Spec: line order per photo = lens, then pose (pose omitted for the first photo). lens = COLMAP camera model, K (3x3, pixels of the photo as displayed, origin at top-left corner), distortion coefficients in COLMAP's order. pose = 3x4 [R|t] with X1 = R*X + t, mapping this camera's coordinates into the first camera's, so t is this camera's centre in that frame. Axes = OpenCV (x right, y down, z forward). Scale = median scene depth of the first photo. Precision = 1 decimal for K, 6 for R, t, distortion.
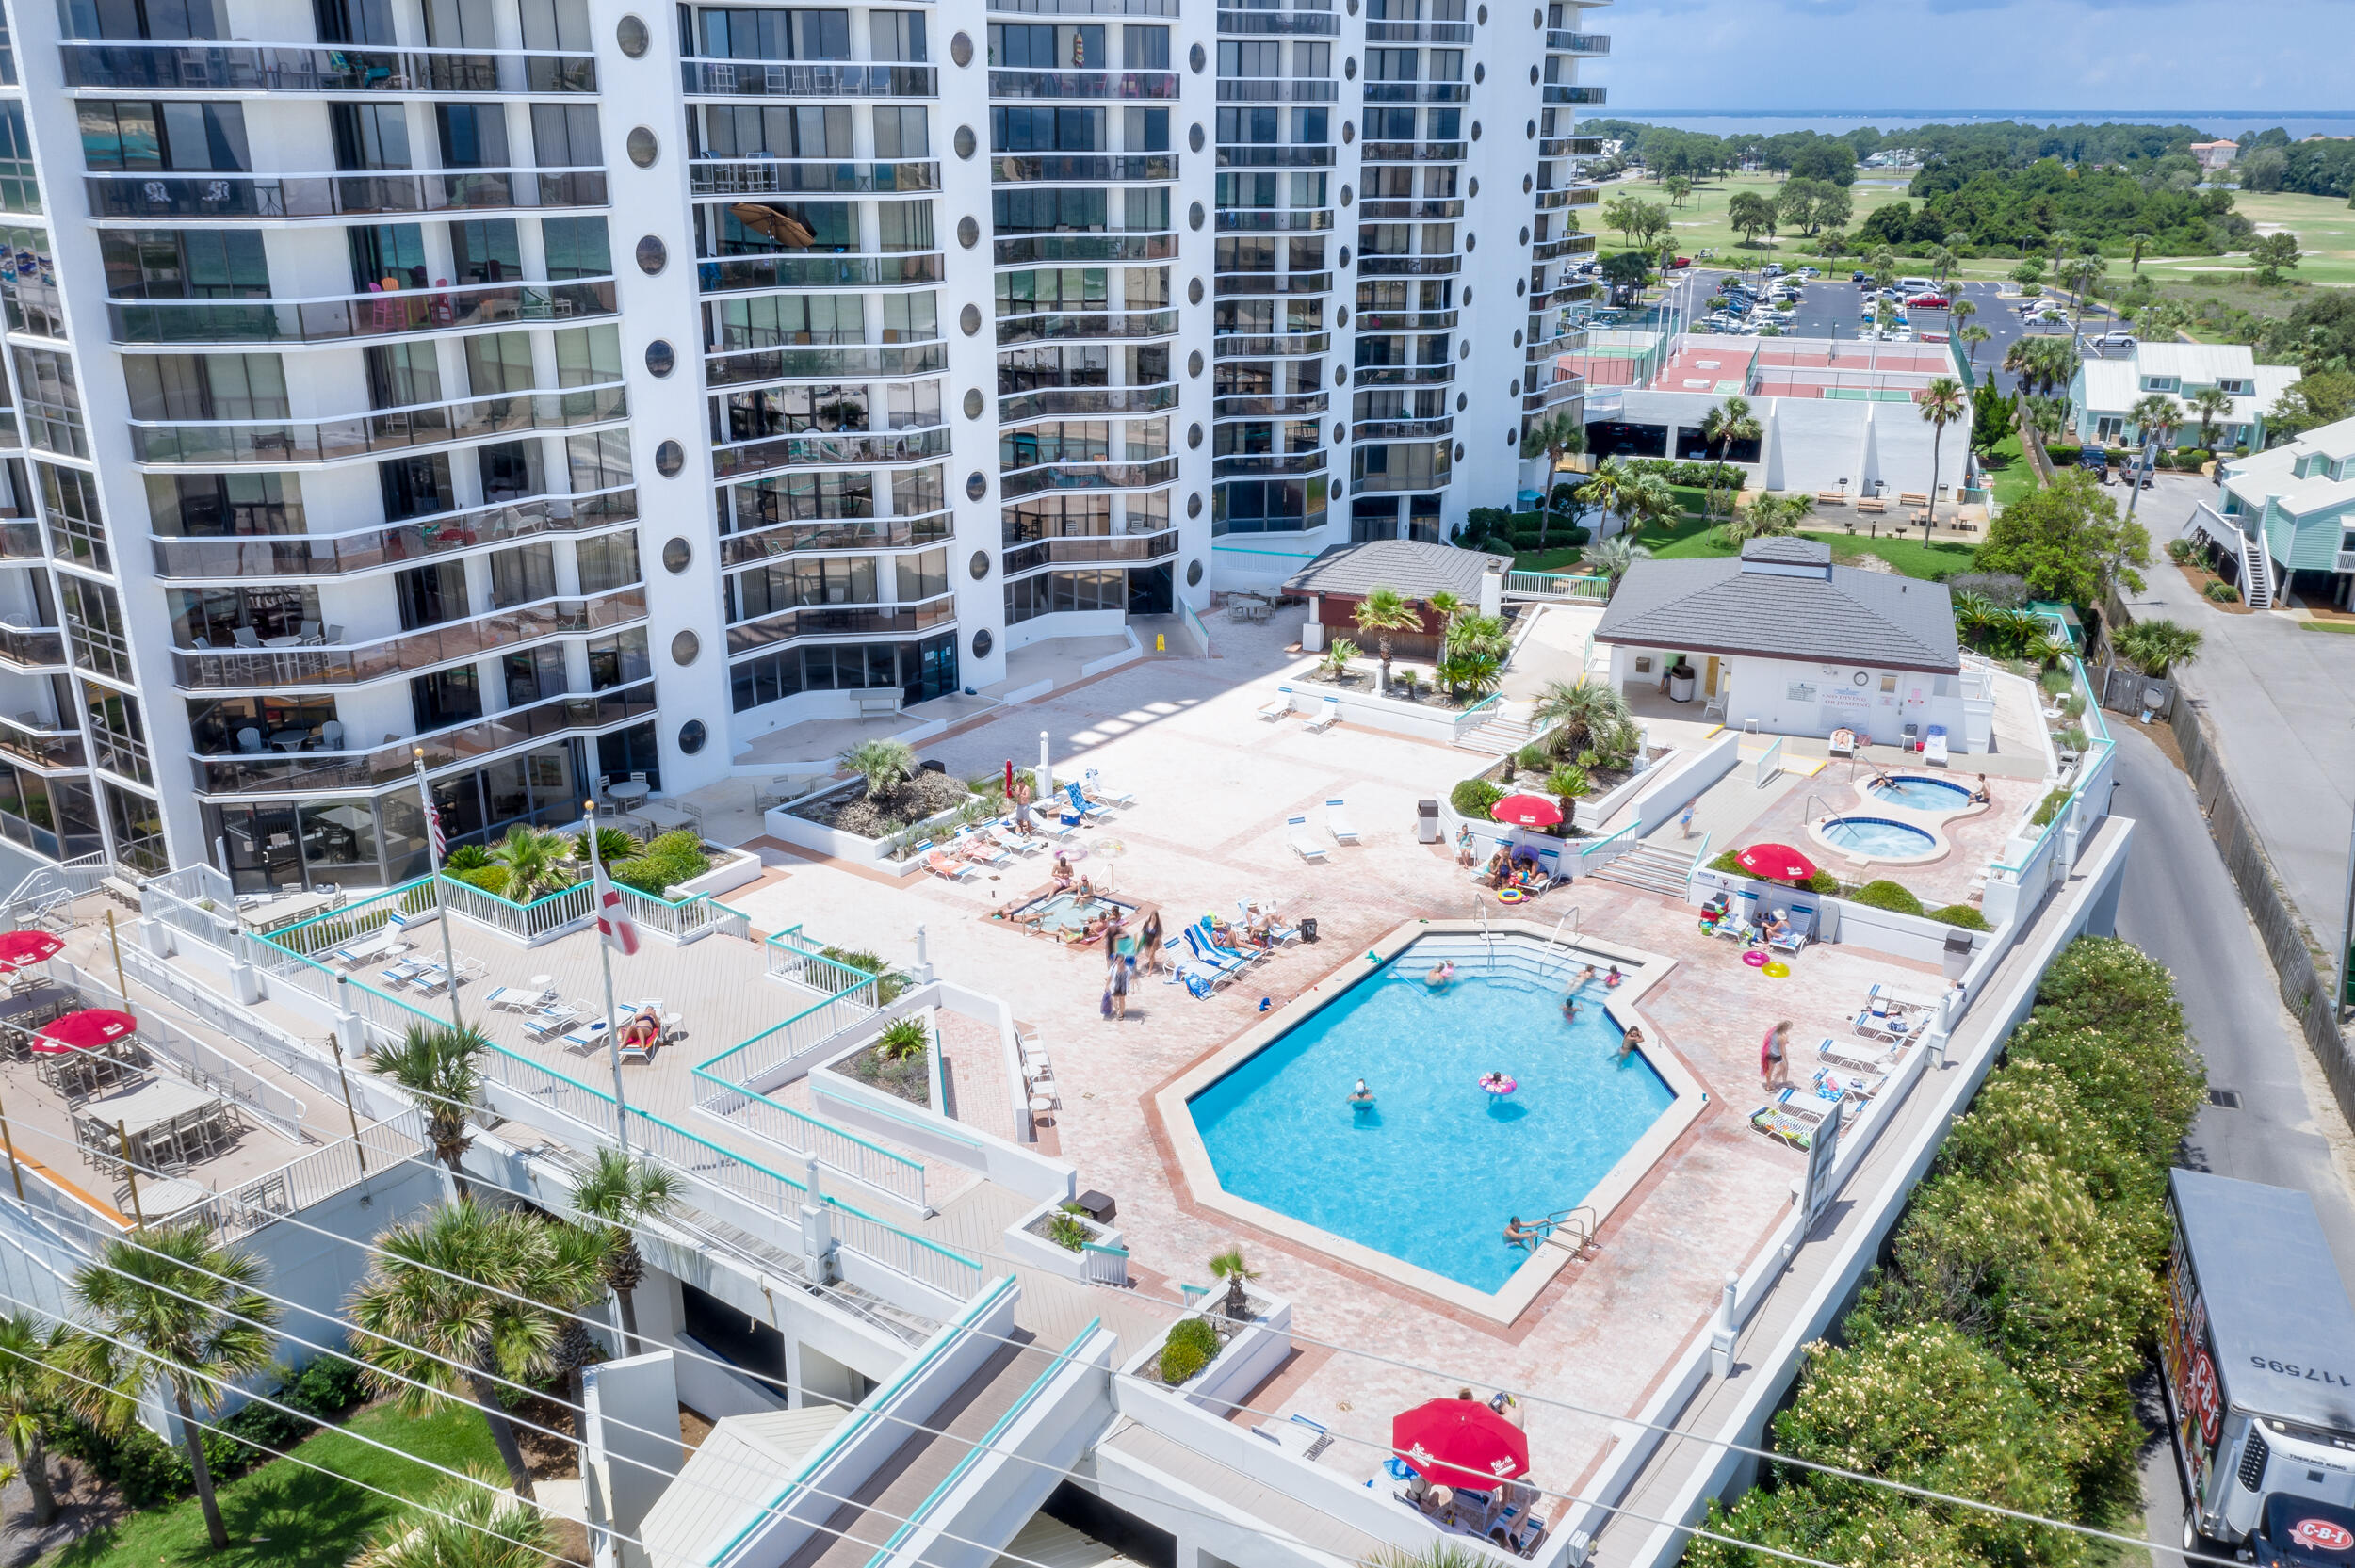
lens RADIAL K [[1866.2, 0, 1165.7], [0, 1866.2, 782.9], [0, 0, 1]] dist [0.000668, 0.000733]
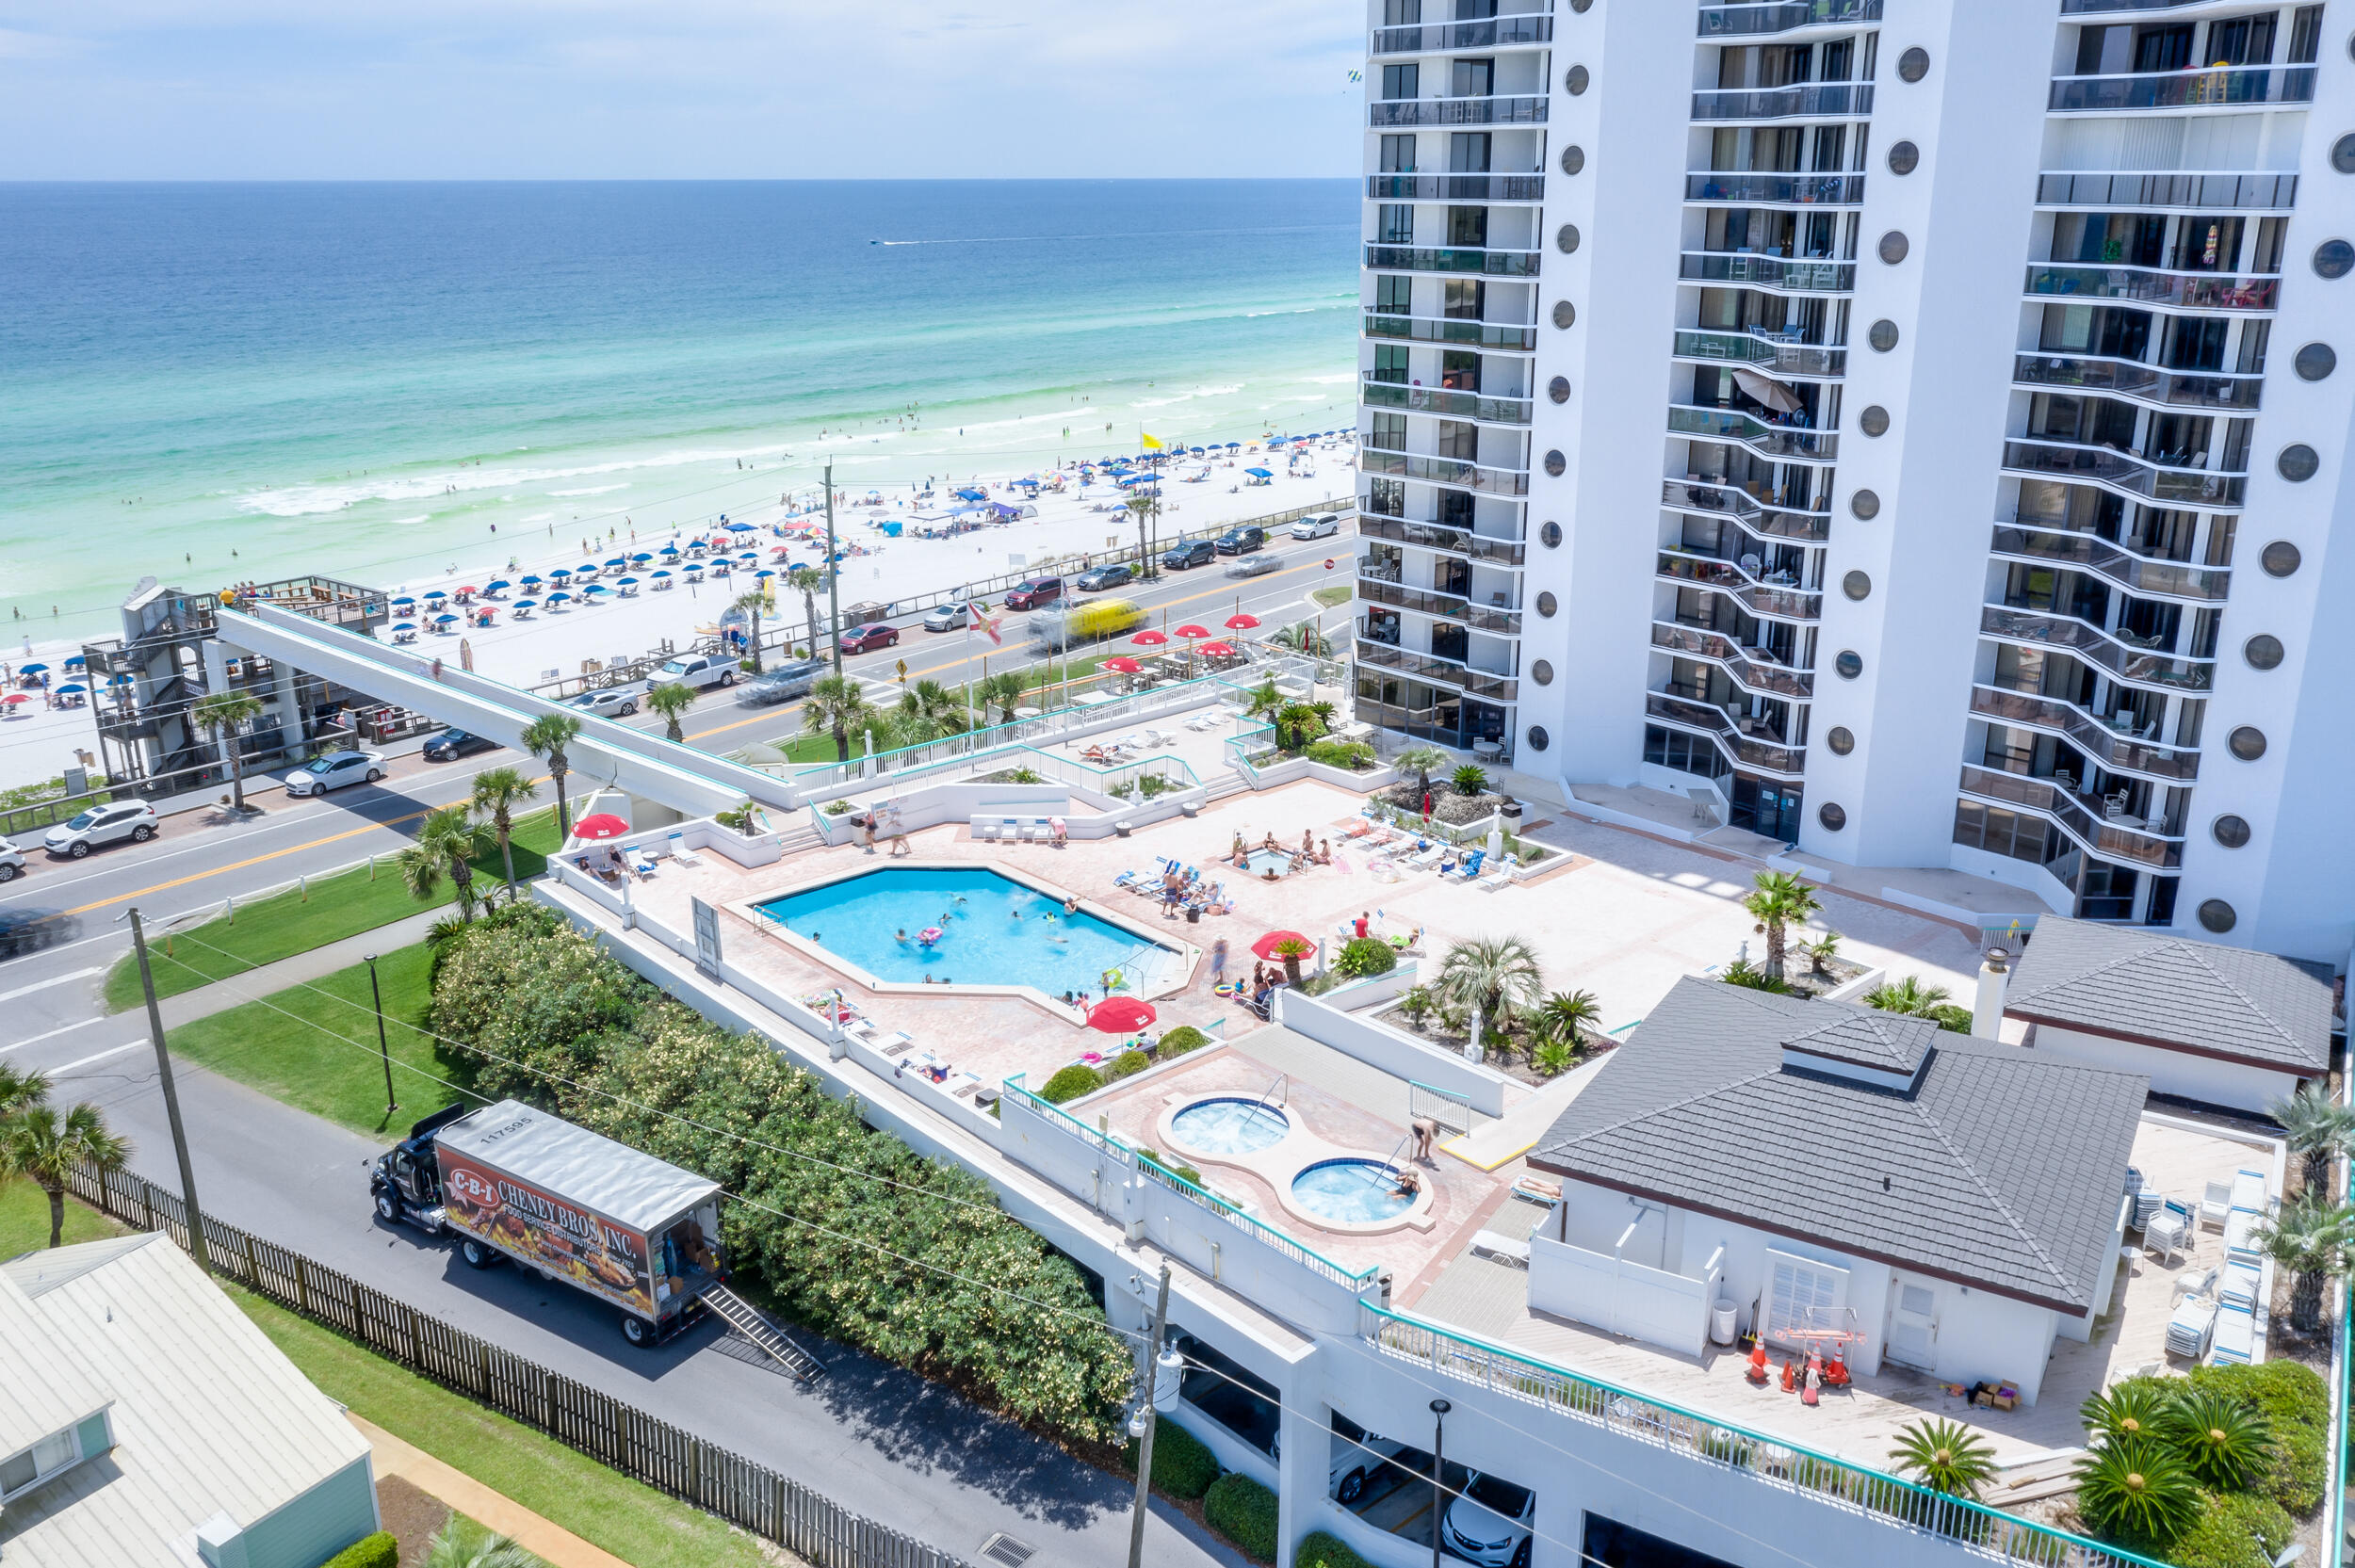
lens RADIAL K [[1866.2, 0, 1165.7], [0, 1866.2, 782.9], [0, 0, 1]] dist [0.000668, 0.000733]
pose [[-0.206478, 0.286452, -0.935581, 0.720217], [-0.328066, 0.880569, 0.342011, -0.245155], [0.921813, 0.377550, -0.087843, 0.567945]]
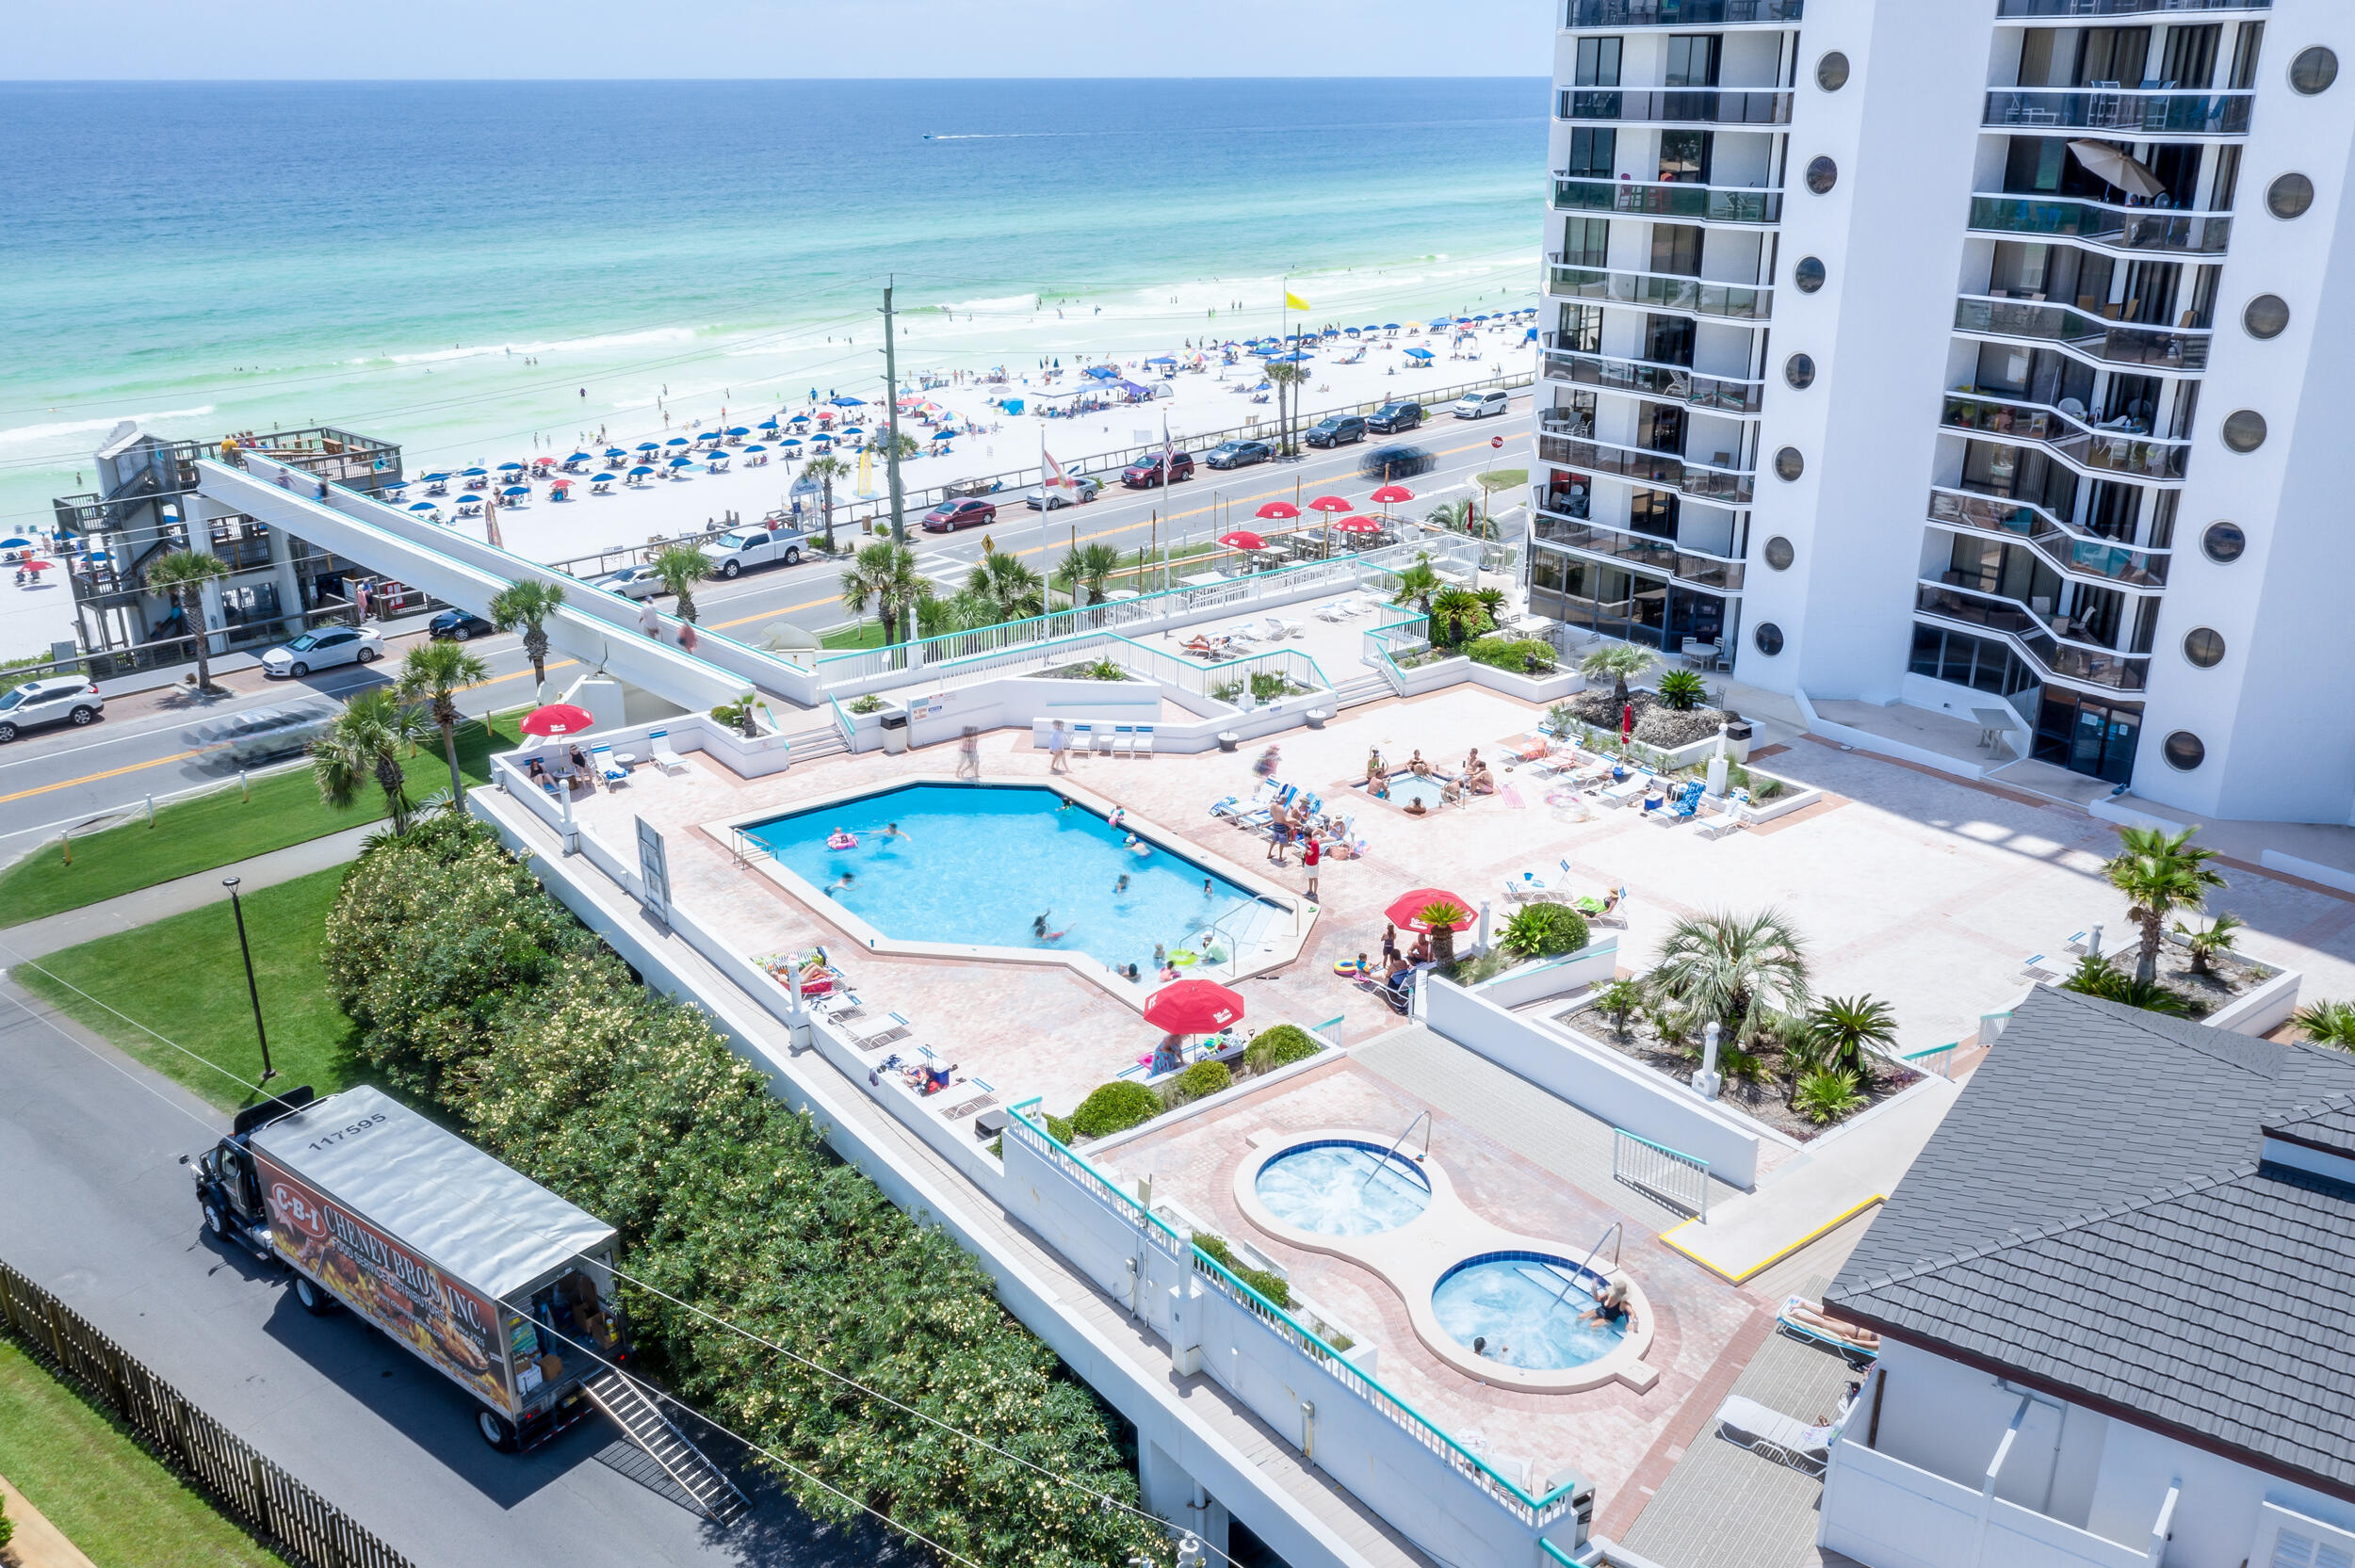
lens RADIAL K [[1911.5, 0, 1177.5], [0, 1911.5, 784.0], [0, 0, 1]] dist [-0.006690, 0.000919]
pose [[-0.279344, 0.322927, -0.904259, 0.545883], [-0.325209, 0.854270, 0.405538, -0.181380], [0.903441, 0.407358, -0.133617, 0.563688]]
